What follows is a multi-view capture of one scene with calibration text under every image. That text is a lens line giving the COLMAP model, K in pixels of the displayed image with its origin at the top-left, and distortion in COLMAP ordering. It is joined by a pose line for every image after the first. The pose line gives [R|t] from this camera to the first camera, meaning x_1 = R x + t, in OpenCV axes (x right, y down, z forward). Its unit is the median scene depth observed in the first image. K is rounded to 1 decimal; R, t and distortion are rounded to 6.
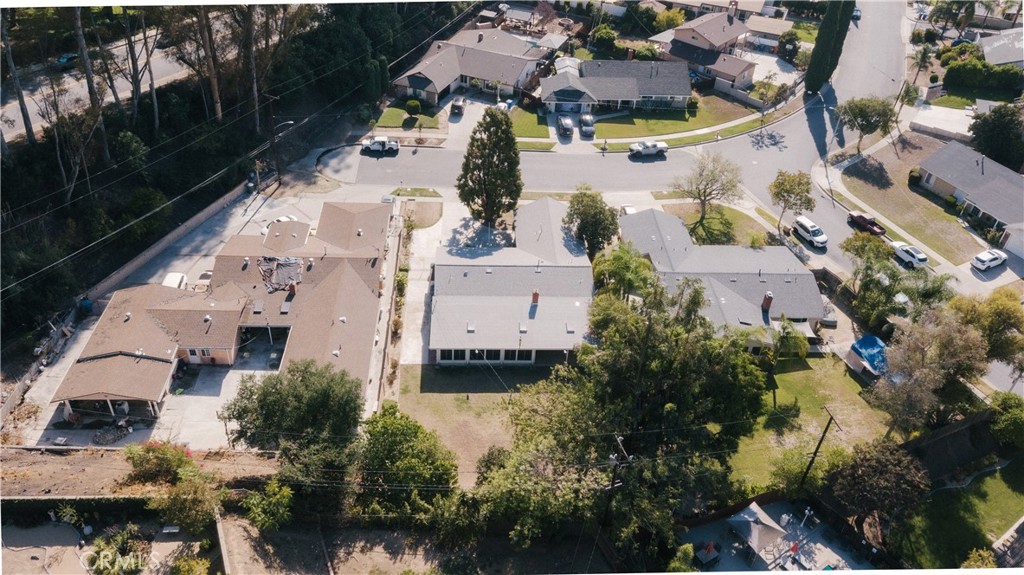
lens RADIAL K [[777.7, 0, 506.3], [0, 777.7, 293.1], [0, 0, 1]] dist [0.025923, 0.001311]
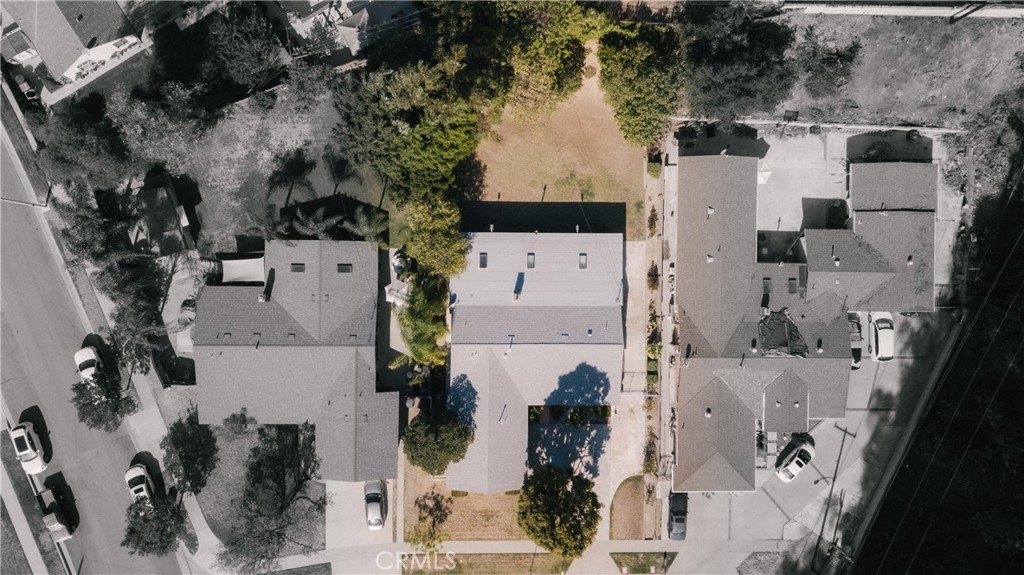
lens RADIAL K [[804.5, 0, 512.0], [0, 804.5, 287.5], [0, 0, 1]] dist [0.029732, 0.000181]
pose [[-0.993564, -0.049607, -0.101831, 0.115318], [-0.048612, -0.625256, 0.778904, -0.601752], [-0.102310, 0.778842, 0.618820, 0.303660]]
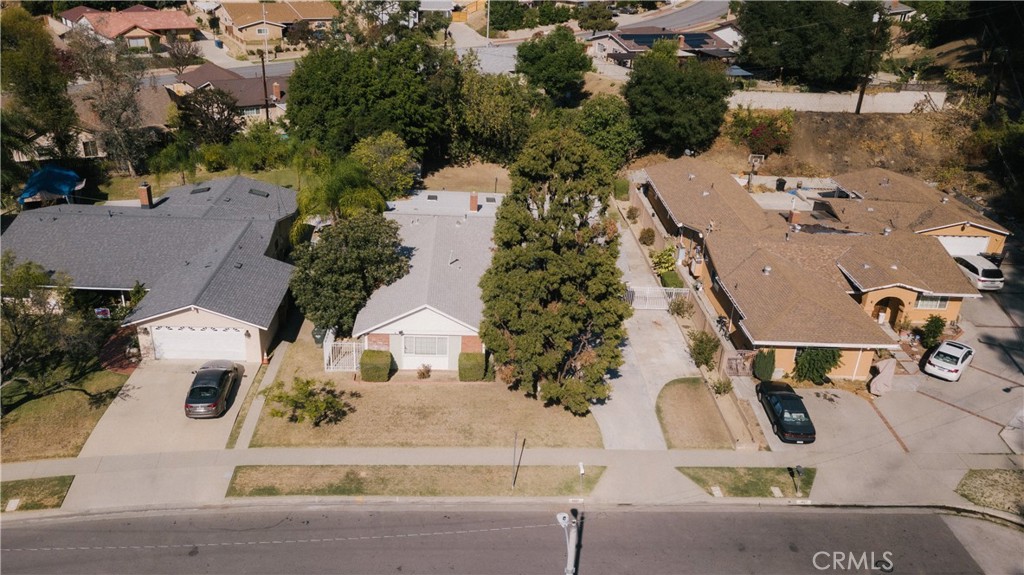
lens RADIAL K [[777.7, 0, 506.3], [0, 777.7, 293.1], [0, 0, 1]] dist [0.025923, 0.001311]
pose [[-0.996562, -0.077672, -0.028819, 0.017506], [-0.061639, 0.462733, 0.884352, -0.505255], [-0.055354, 0.883088, -0.465930, 1.136337]]
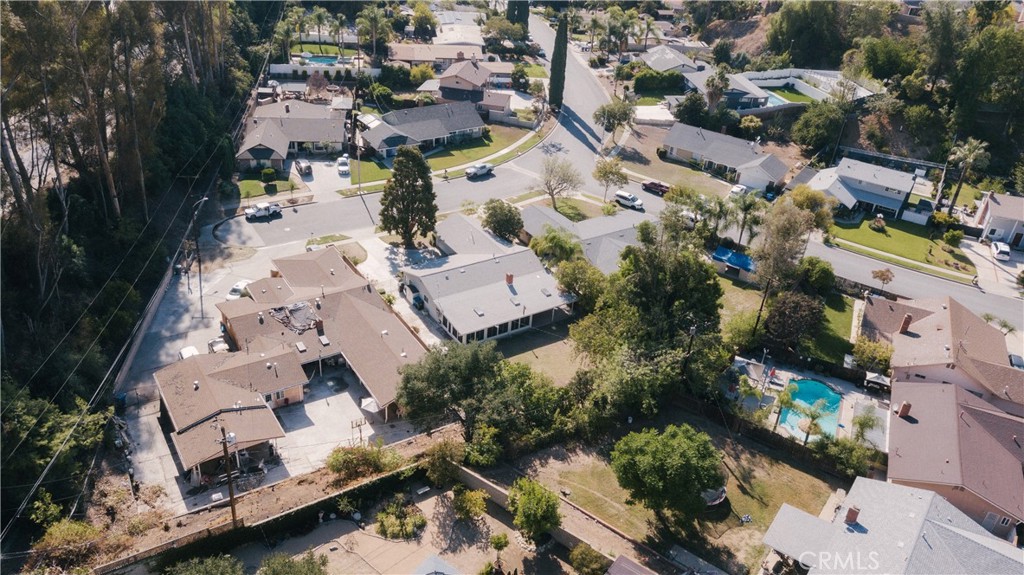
lens RADIAL K [[777.7, 0, 506.3], [0, 777.7, 293.1], [0, 0, 1]] dist [0.025923, 0.001311]
pose [[0.866270, -0.254151, 0.430097, -0.401846], [0.291846, 0.956194, -0.022786, 0.042498], [-0.405465, 0.145261, 0.902495, -0.087959]]
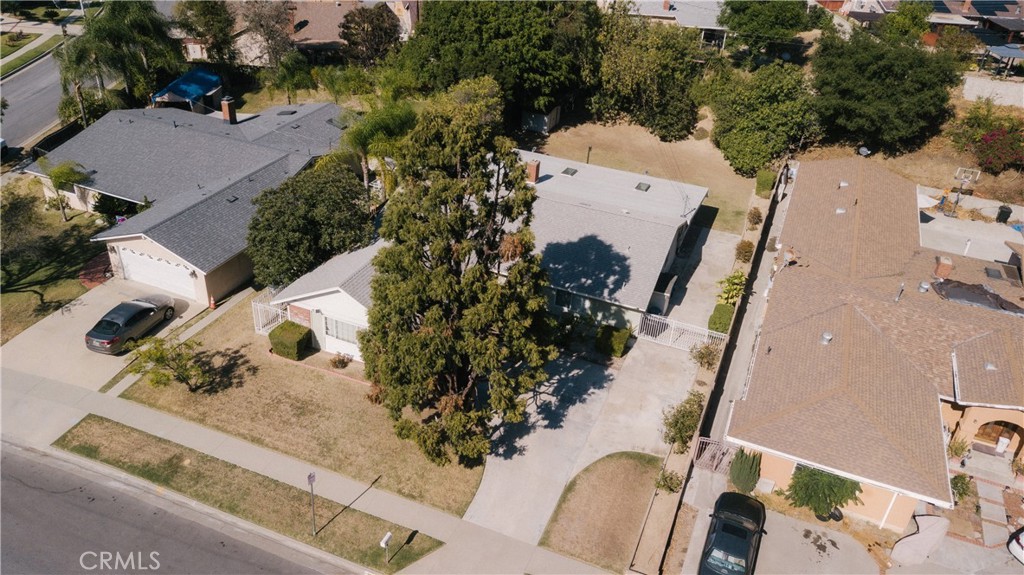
lens RADIAL K [[775.8, 0, 486.5], [0, 775.8, 286.2], [0, 0, 1]] dist [0.007342, 0.004405]
pose [[-0.904426, -0.294892, 0.308305, -0.128700], [0.171923, 0.409456, 0.895985, -0.437430], [-0.390455, 0.863357, -0.319624, 1.033474]]
